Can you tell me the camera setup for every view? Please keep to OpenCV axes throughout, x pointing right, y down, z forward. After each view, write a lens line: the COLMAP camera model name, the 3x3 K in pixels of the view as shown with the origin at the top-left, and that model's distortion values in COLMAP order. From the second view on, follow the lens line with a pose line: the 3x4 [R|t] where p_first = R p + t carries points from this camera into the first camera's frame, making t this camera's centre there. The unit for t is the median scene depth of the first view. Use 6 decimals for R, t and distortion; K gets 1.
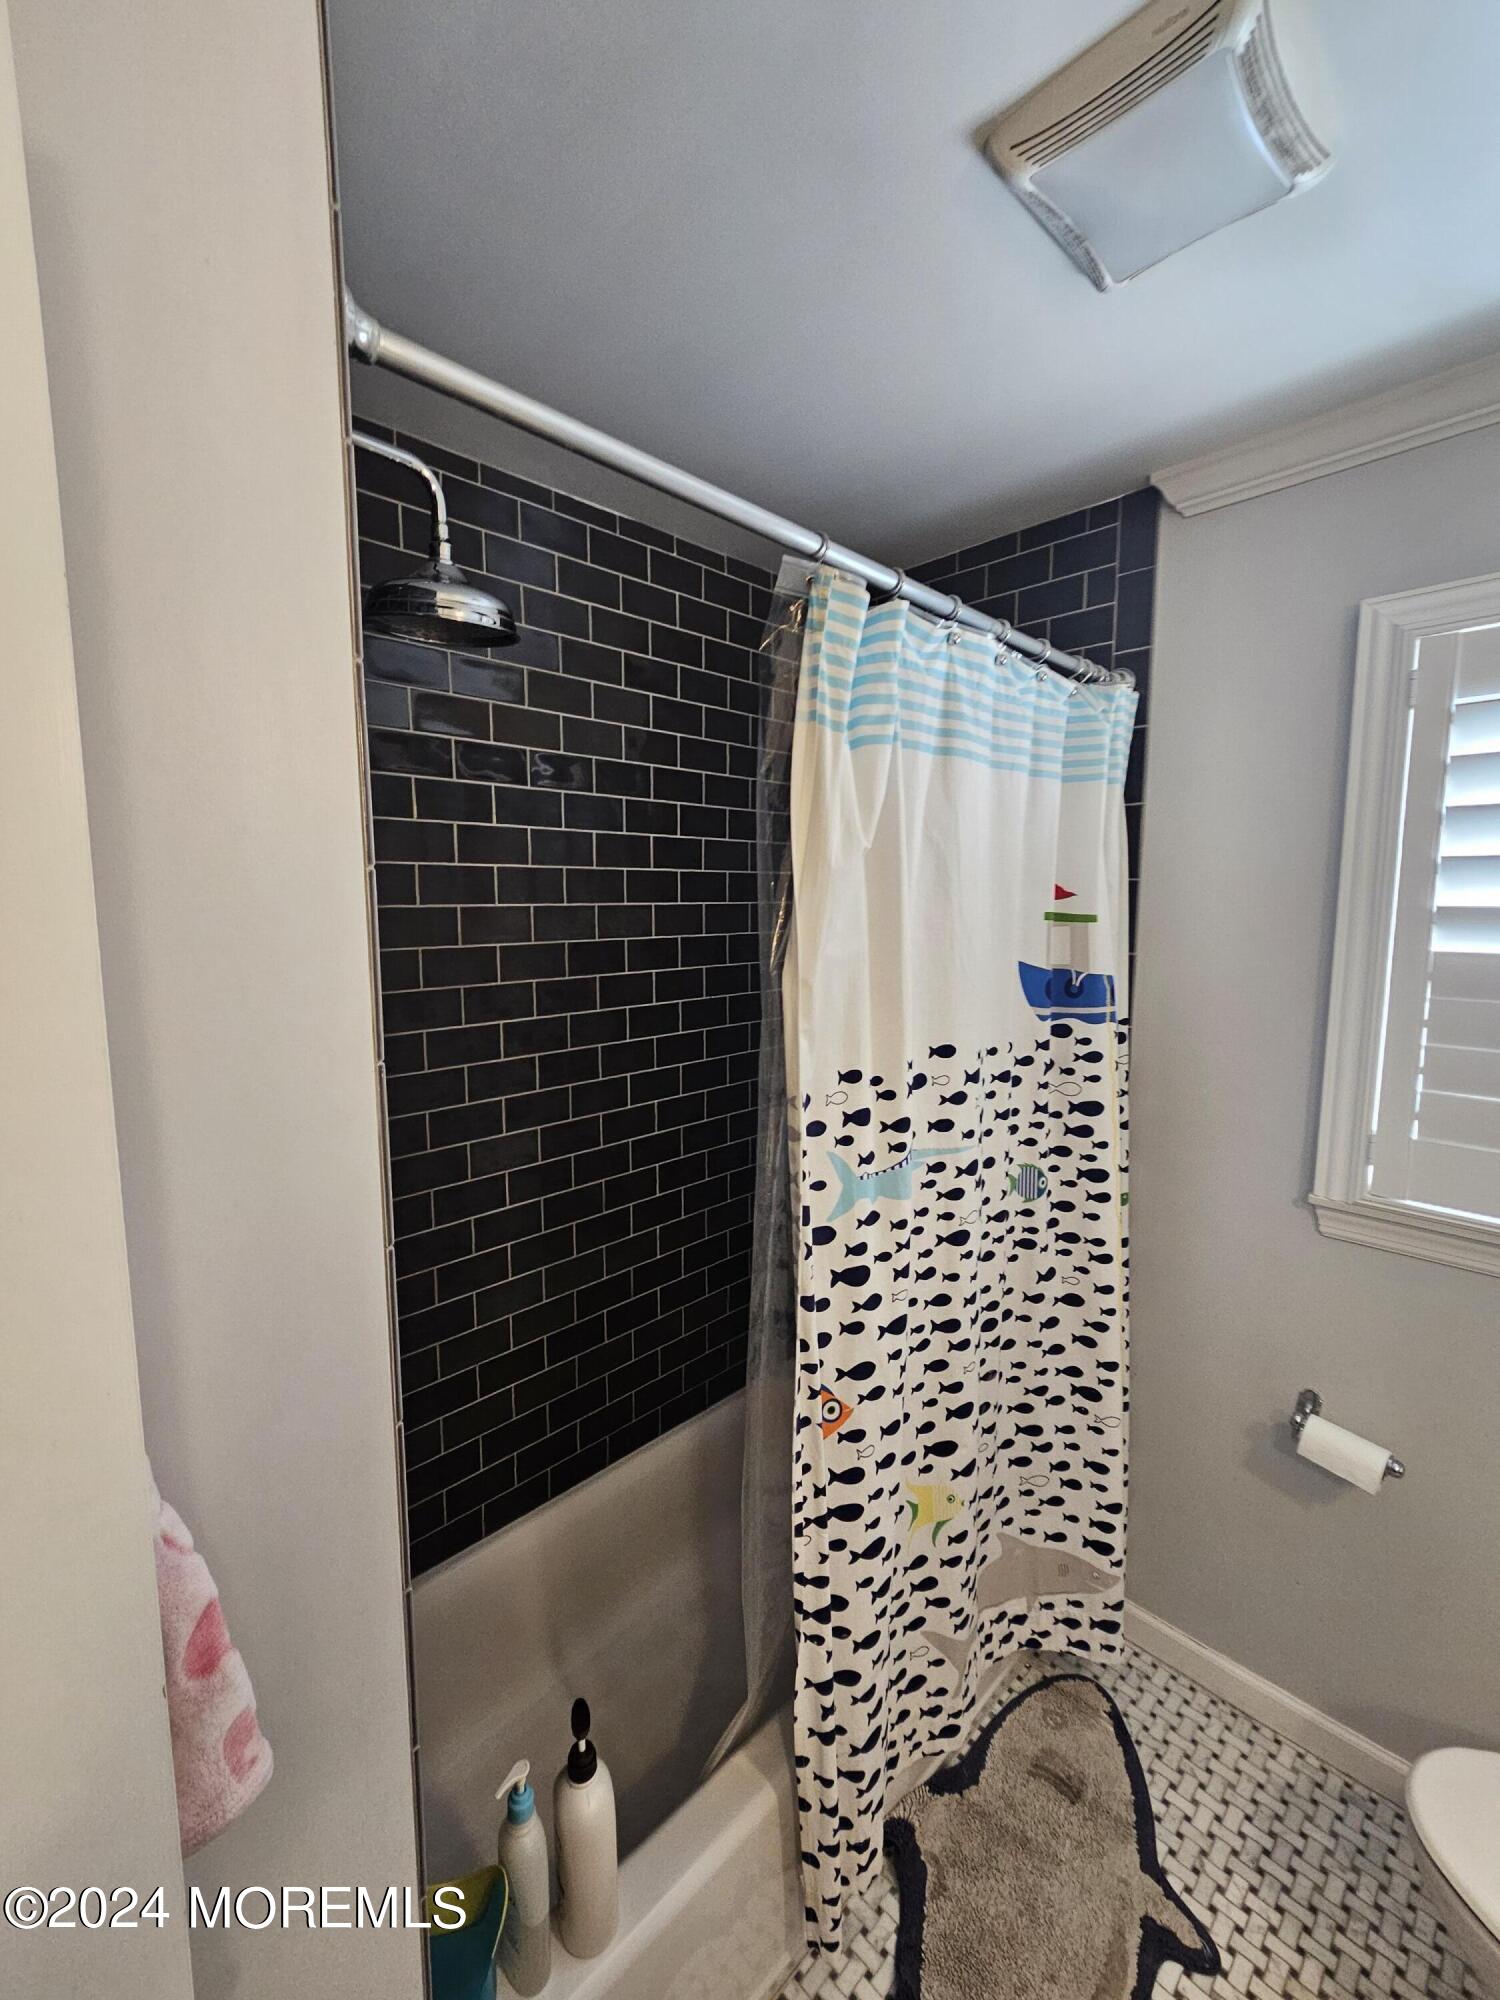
lens RADIAL K [[822.0, 0, 748.0], [0, 822.0, 989.6], [0, 0, 1]] dist [-0.001669, -0.001197]
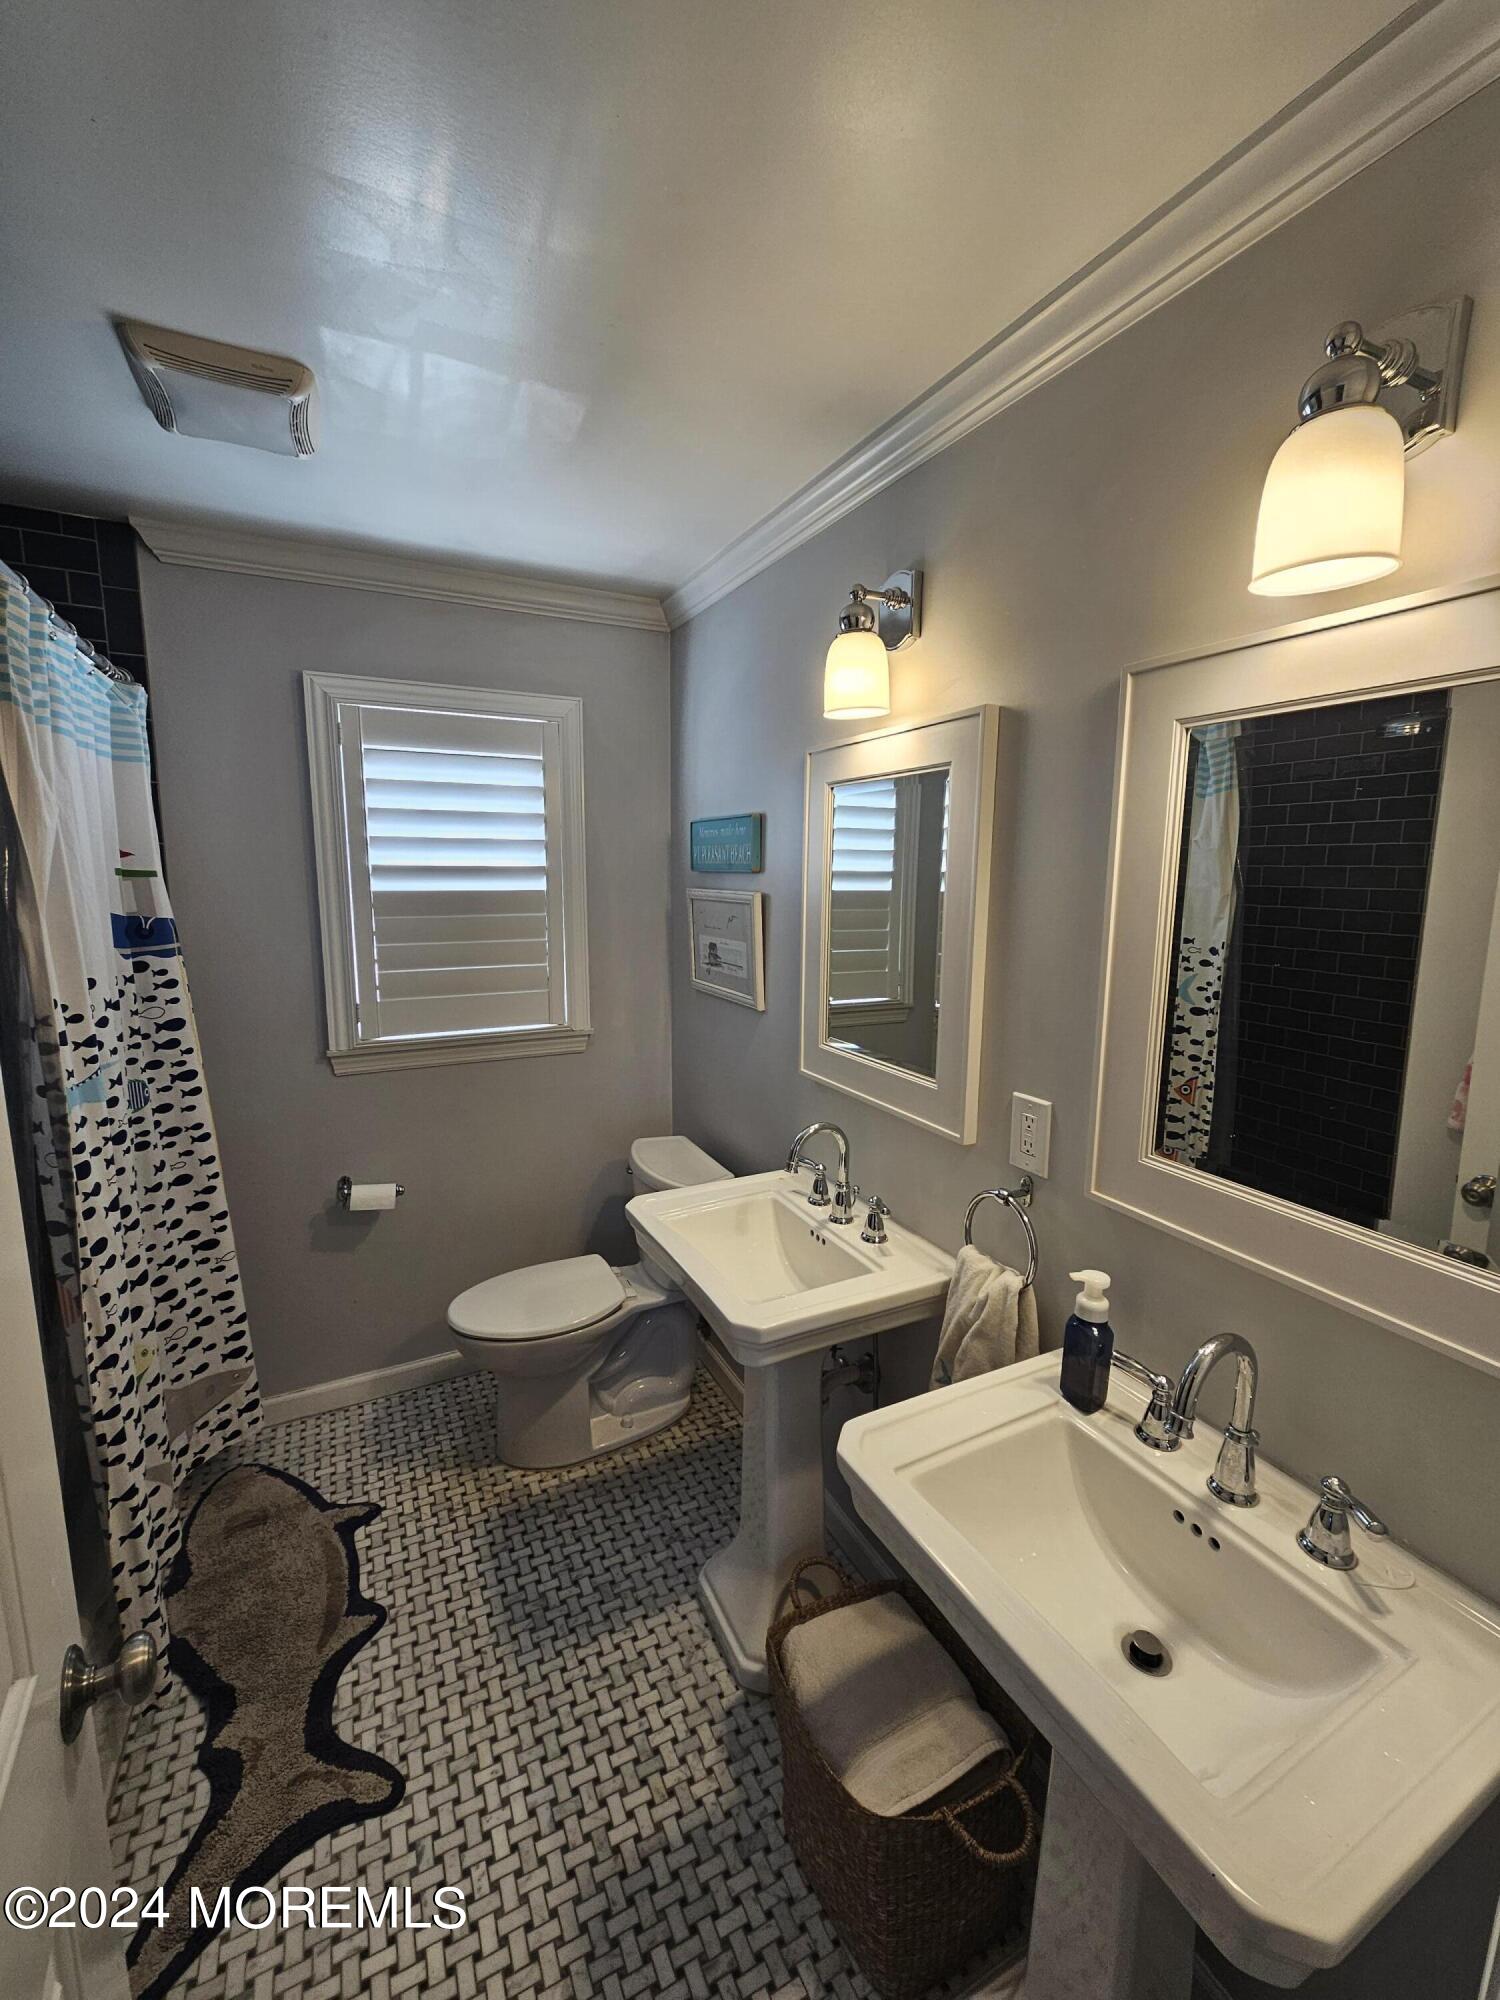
lens RADIAL K [[822.0, 0, 749.5], [0, 822.0, 998.1], [0, 0, 1]] dist [-0.001669, -0.001197]
pose [[0.295993, -0.147664, 0.943707, -0.505881], [0.102598, 0.987178, 0.122286, 0.039721], [-0.949664, 0.060627, 0.307347, -0.233295]]
